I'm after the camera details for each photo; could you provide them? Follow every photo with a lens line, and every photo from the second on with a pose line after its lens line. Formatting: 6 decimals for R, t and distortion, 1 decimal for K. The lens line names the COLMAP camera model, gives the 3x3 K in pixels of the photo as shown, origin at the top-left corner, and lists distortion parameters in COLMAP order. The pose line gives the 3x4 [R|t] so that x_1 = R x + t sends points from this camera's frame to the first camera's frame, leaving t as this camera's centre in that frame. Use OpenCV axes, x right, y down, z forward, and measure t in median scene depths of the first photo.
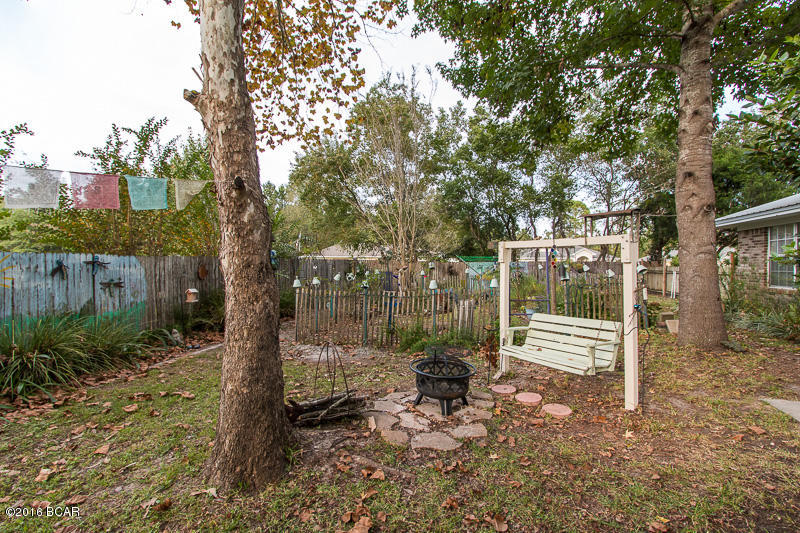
lens RADIAL K [[371.2, 0, 401.7], [0, 371.2, 269.5], [0, 0, 1]] dist [0.000817, -0.000406]
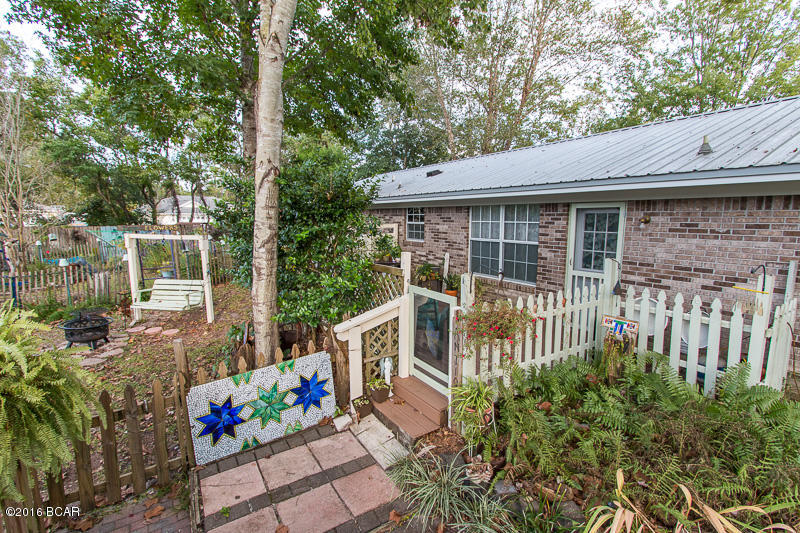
lens RADIAL K [[371.2, 0, 403.3], [0, 371.2, 269.2], [0, 0, 1]] dist [0.000817, -0.000406]
pose [[0.653365, -0.105124, 0.749709, -0.141366], [0.000717, 0.990397, 0.138248, -0.148473], [-0.757043, -0.089789, 0.647166, -0.846947]]
